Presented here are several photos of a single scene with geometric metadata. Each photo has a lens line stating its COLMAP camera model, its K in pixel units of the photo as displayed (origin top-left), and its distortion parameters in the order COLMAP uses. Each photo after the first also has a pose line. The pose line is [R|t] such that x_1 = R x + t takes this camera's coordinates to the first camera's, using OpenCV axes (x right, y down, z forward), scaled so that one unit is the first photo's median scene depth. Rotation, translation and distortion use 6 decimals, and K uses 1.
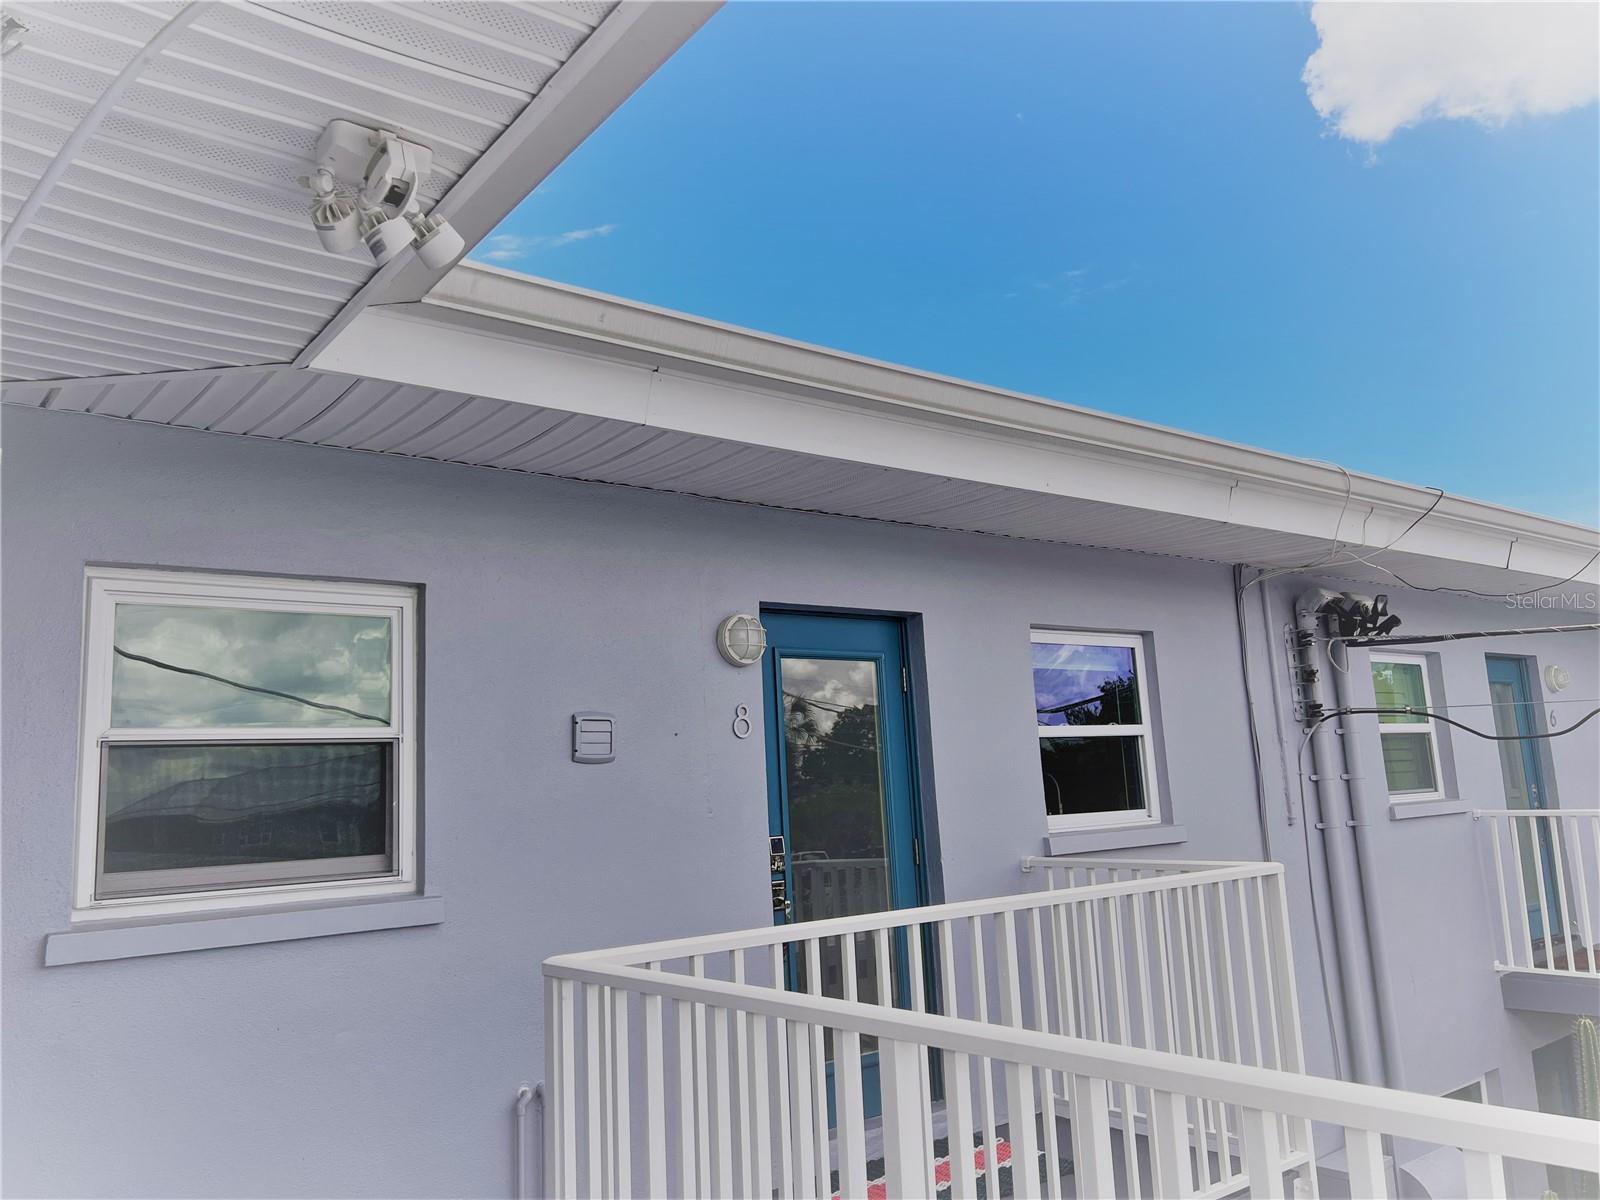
lens RADIAL K [[1203.0, 0, 810.2], [0, 1203.0, 602.5], [0, 0, 1]] dist [0.058206, -0.065740]
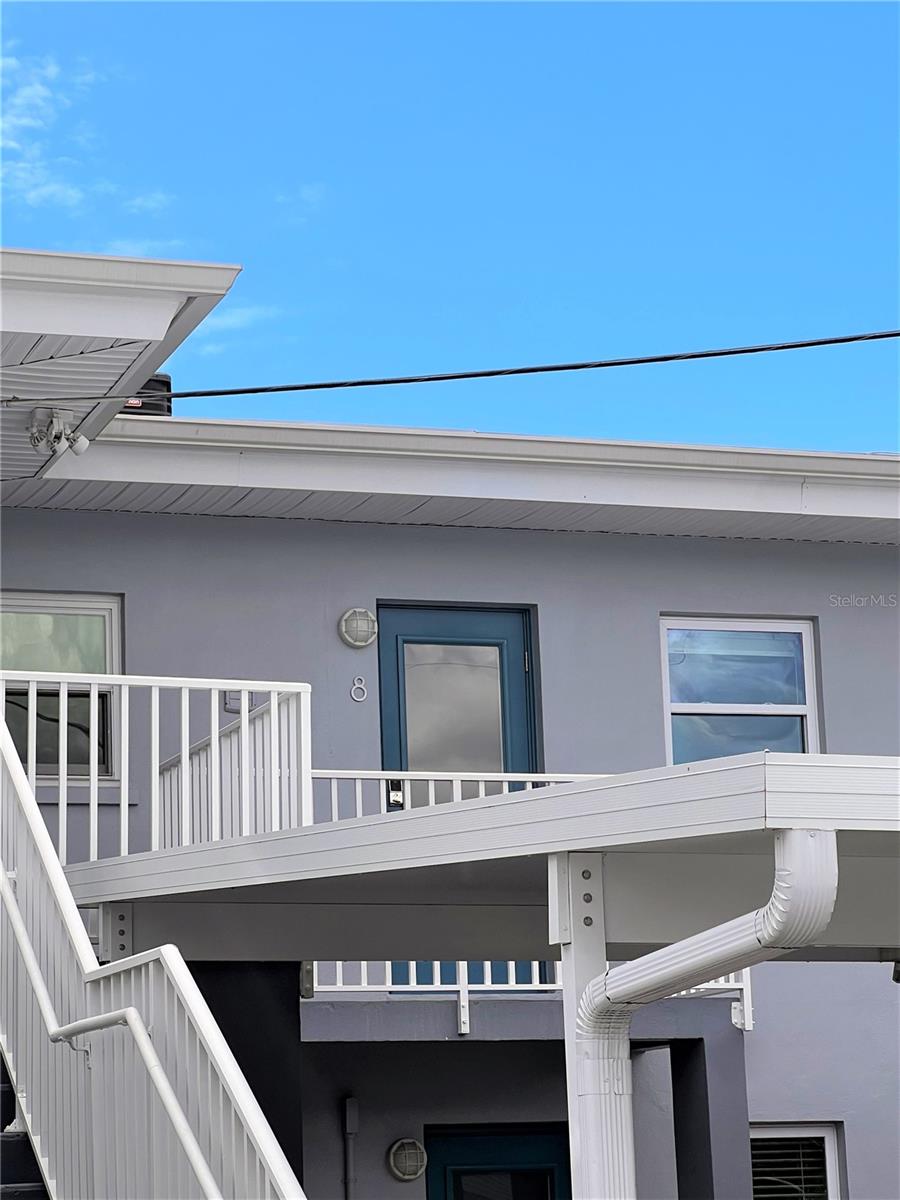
lens RADIAL K [[3112.5, 0, 450.0], [0, 3112.5, 600.0], [0, 0, 1]] dist [-0.488959, 7.530125]
pose [[0.948402, -0.045056, -0.313852, 1.212565], [0.036591, 0.998791, -0.032813, 0.126921], [0.314952, 0.019636, 0.948905, -2.413356]]
